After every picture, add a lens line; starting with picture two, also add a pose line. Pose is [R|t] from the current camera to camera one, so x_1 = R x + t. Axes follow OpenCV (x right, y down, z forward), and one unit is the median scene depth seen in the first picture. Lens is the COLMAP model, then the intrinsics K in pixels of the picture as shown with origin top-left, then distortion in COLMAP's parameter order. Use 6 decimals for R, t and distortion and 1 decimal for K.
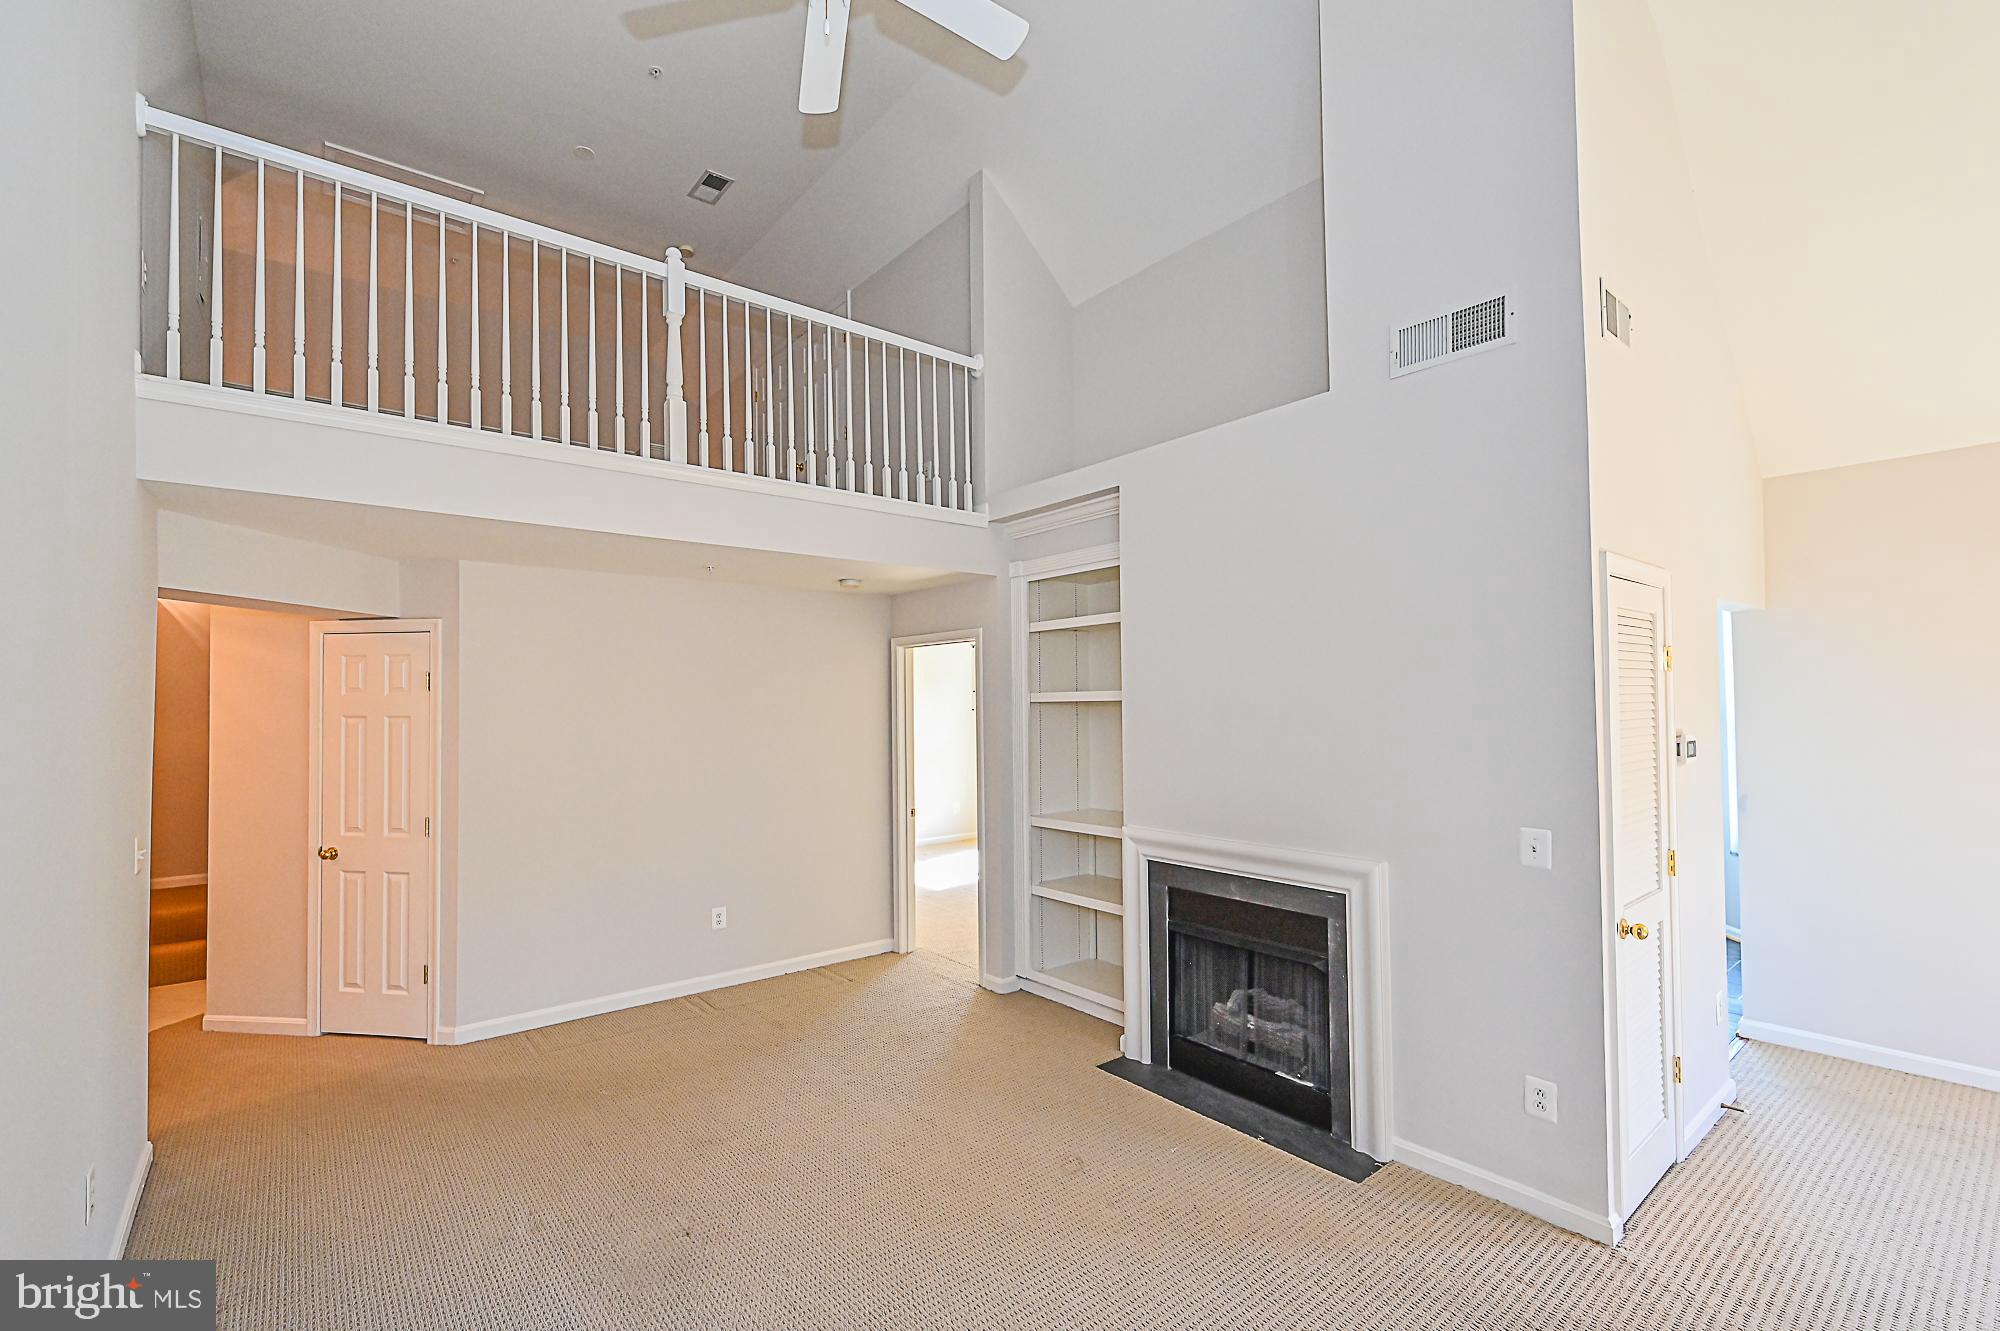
lens RADIAL K [[857.8, 0, 952.3], [0, 857.8, 694.2], [0, 0, 1]] dist [-0.002413, 0.000499]
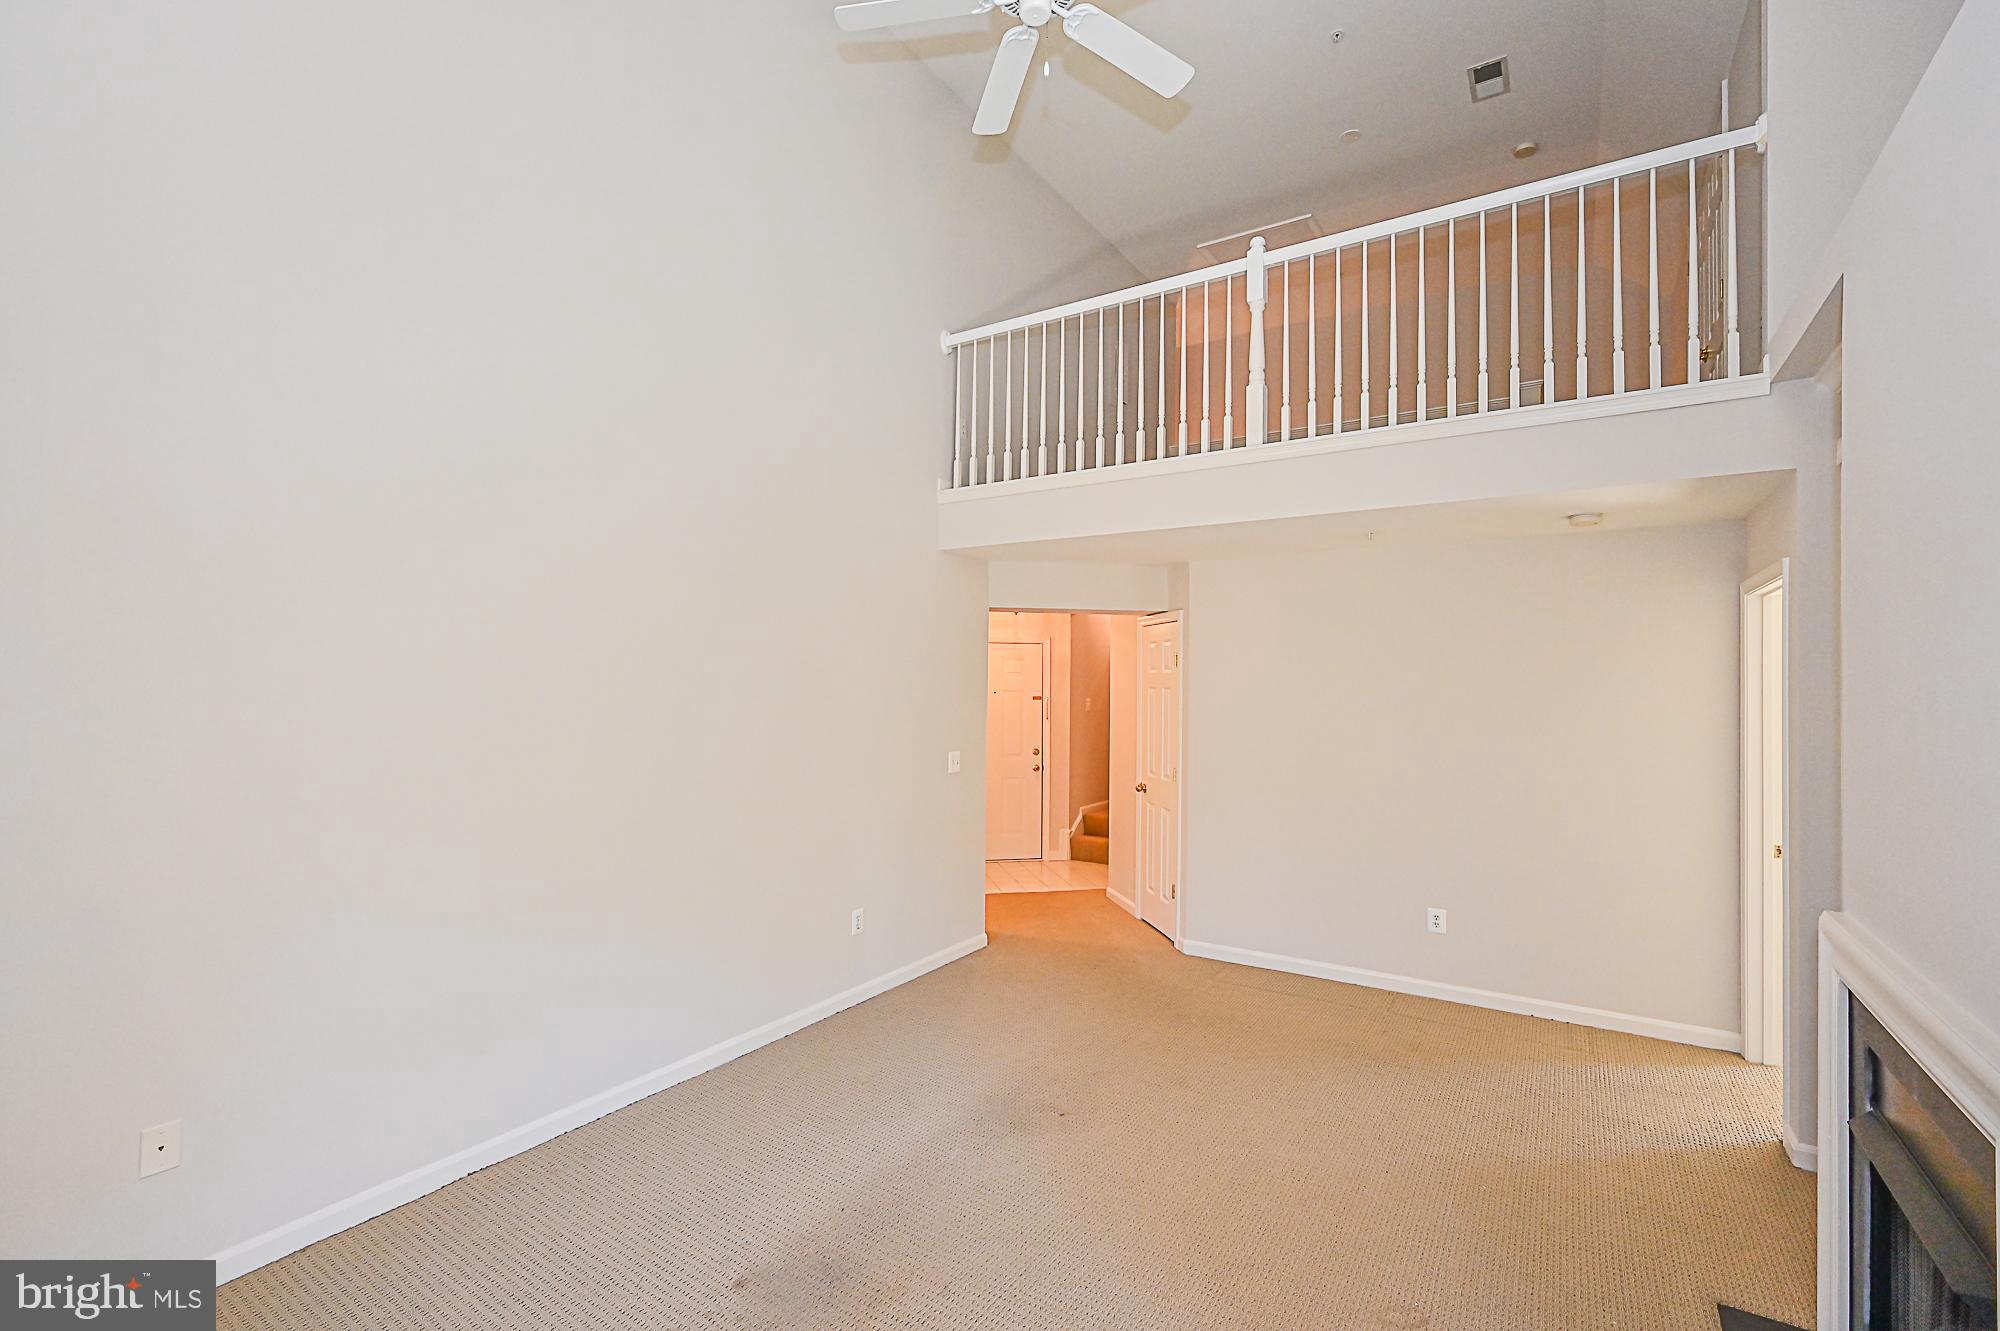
lens RADIAL K [[894.4, 0, 1015.4], [0, 894.4, 683.9], [0, 0, 1]] dist [-0.001147, -0.000319]
pose [[0.344759, 0.010385, -0.938634, 0.575786], [0.002989, 0.999922, 0.012161, 0.002973], [0.938686, -0.006998, 0.344701, 0.345487]]
